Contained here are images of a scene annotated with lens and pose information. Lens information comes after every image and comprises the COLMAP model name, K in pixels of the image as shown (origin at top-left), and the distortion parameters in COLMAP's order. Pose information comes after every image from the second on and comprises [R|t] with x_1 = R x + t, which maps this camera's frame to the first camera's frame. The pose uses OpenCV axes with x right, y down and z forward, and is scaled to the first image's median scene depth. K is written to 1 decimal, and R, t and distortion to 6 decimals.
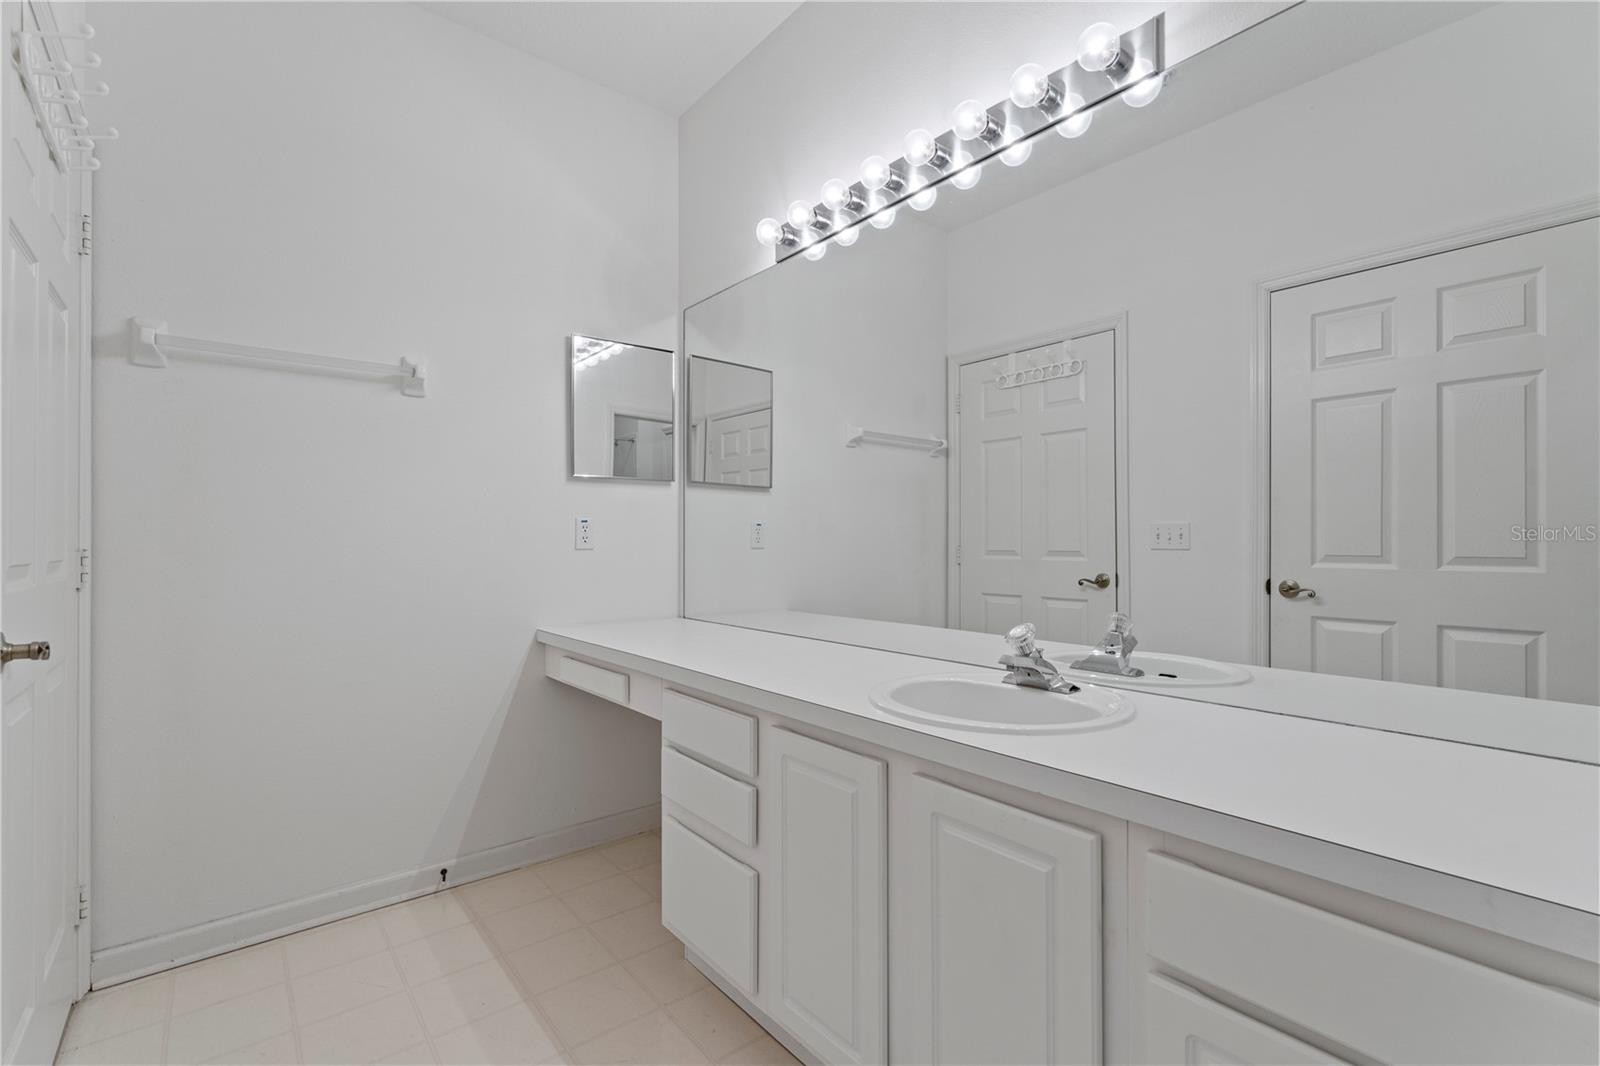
lens RADIAL K [[719.6, 0, 804.6], [0, 719.6, 538.7], [0, 0, 1]] dist [-0.000848, 0.000350]
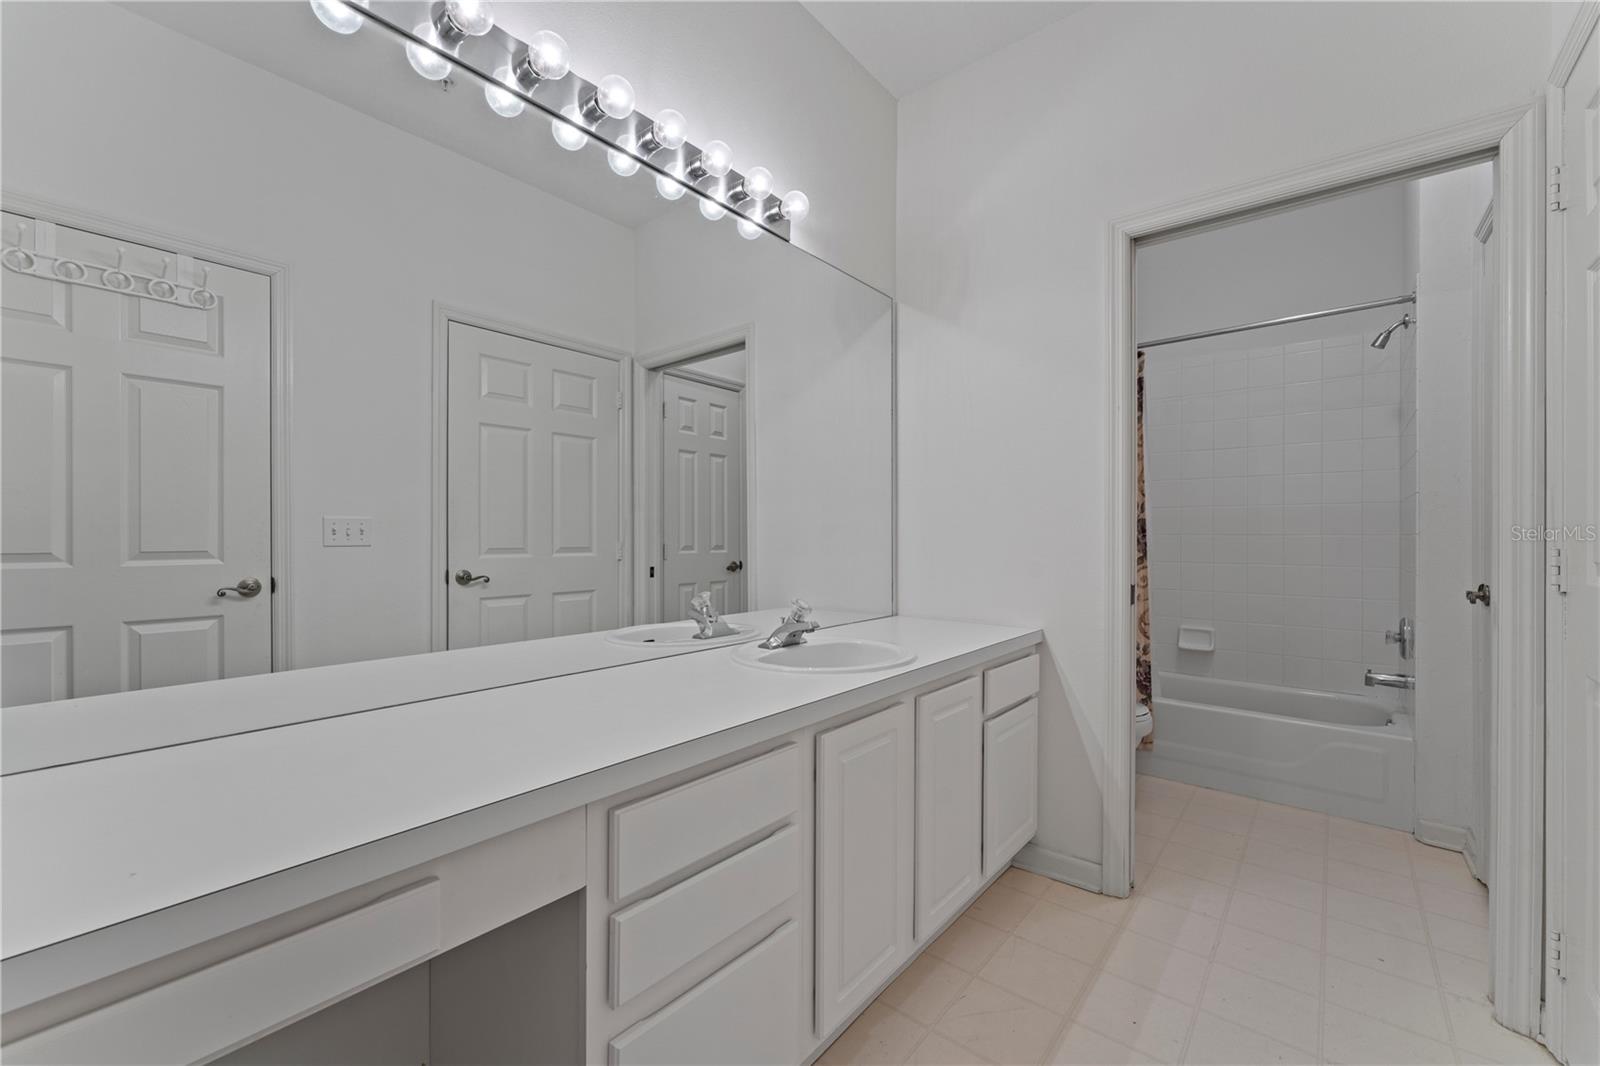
lens RADIAL K [[656.3, 0, 800.0], [0, 656.3, 533.0], [0, 0, 1]] dist [-0.000192, -0.000291]
pose [[-0.209073, 0.003145, 0.977895, -0.489101], [-0.005131, 0.999978, -0.004313, -0.001645], [-0.977887, -0.005920, -0.209052, 0.667811]]
